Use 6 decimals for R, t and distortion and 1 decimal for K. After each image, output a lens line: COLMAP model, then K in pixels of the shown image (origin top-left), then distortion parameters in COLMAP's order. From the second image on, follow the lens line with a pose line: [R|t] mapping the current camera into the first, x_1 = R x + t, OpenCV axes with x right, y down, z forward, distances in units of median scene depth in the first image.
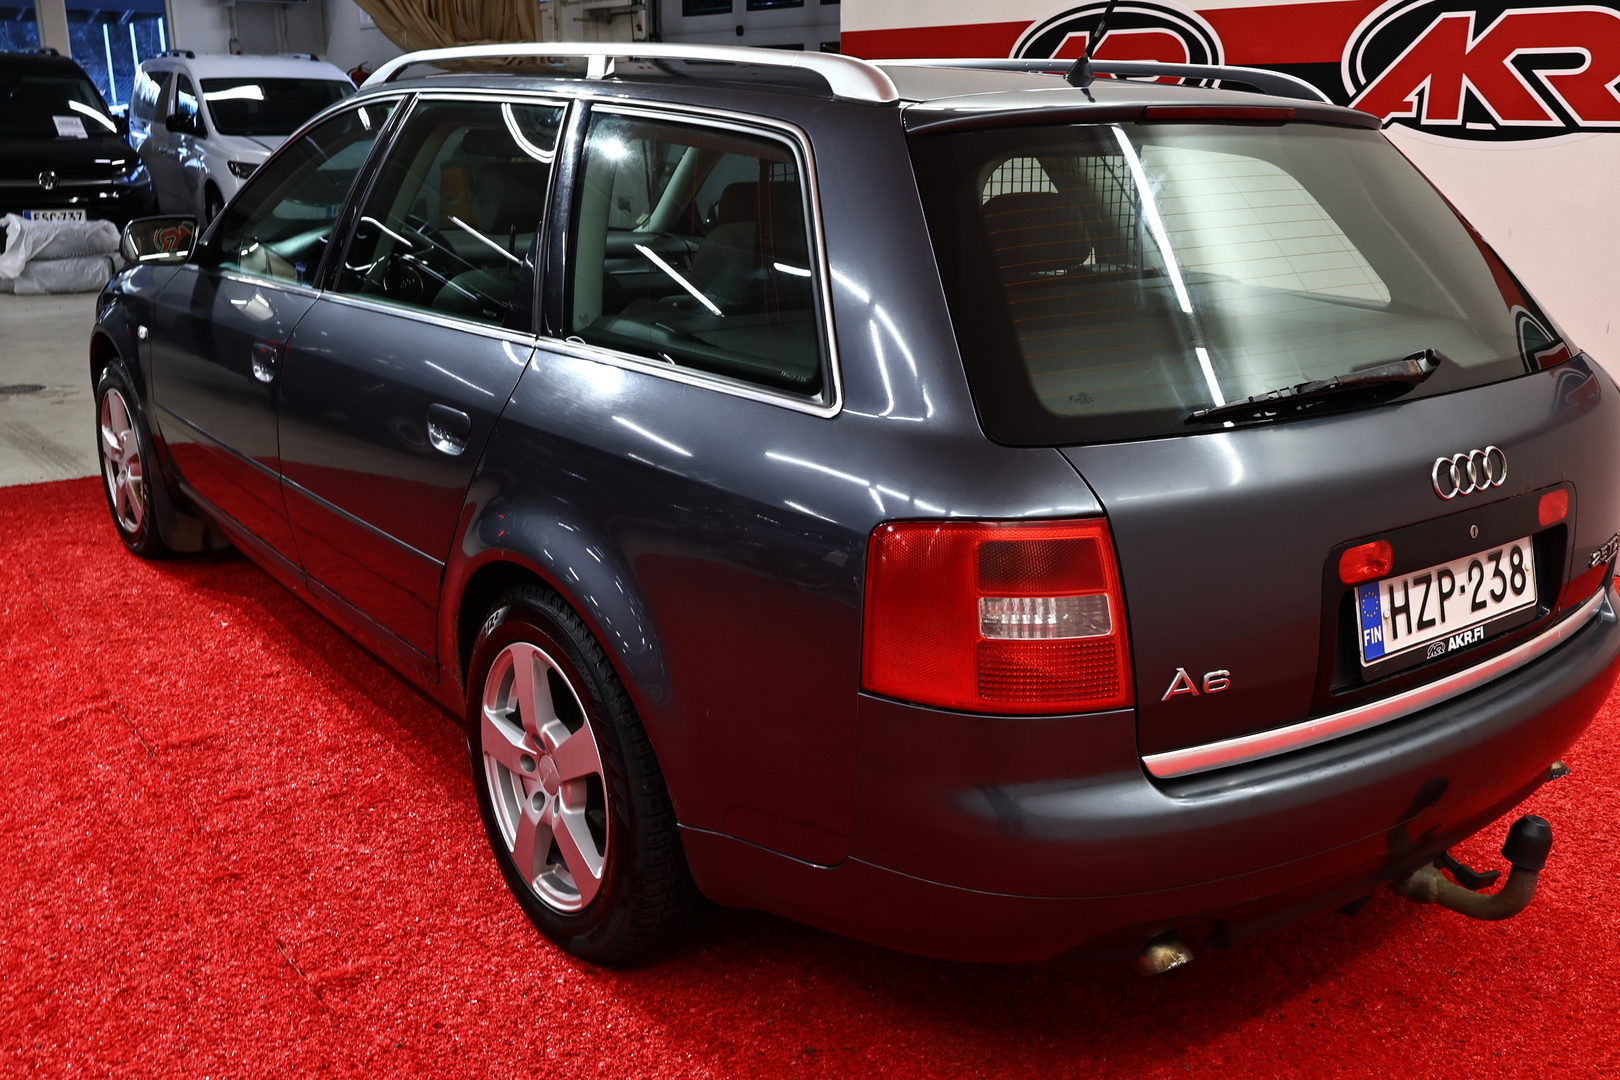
lens RADIAL K [[1495.7, 0, 810.0], [0, 1495.7, 540.0], [0, 0, 1]] dist [-0.001537, -0.003322]
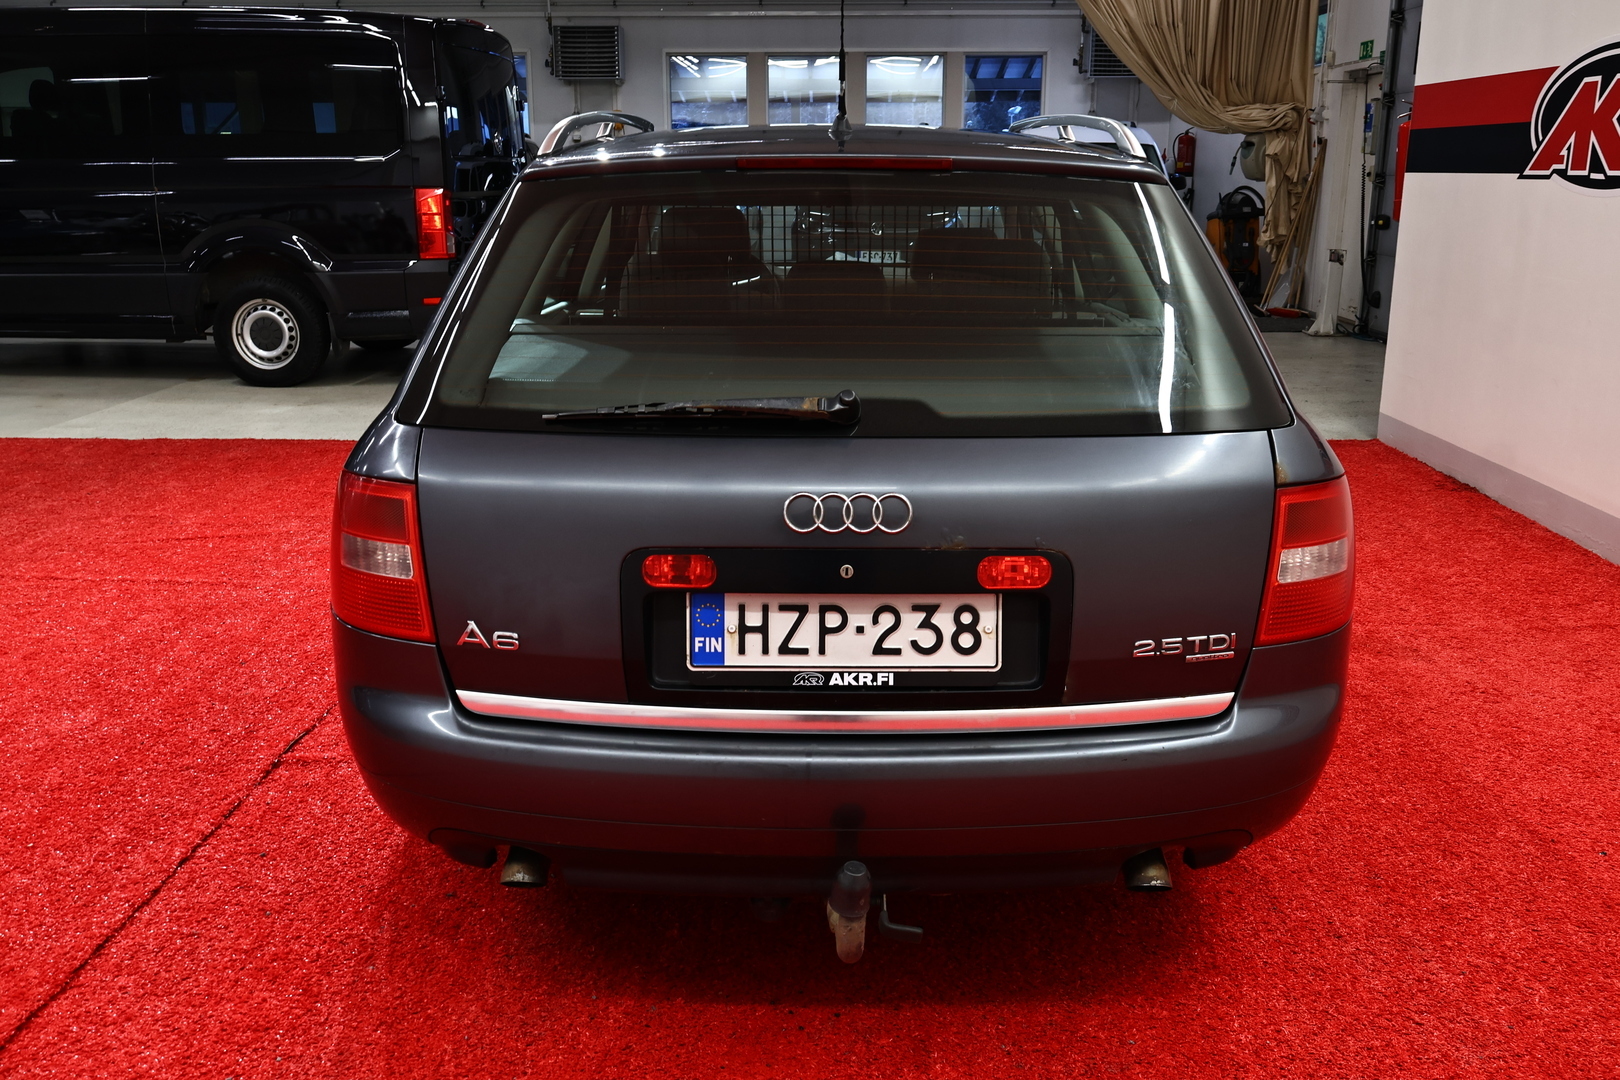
lens RADIAL K [[1372.6, 0, 810.0], [0, 1372.6, 540.0], [0, 0, 1]] dist [-0.006132, -0.000357]
pose [[0.785459, 0.153057, -0.599690, 0.969632], [-0.163410, 0.985842, 0.037584, -0.057068], [0.596952, 0.068475, 0.799350, 0.234037]]
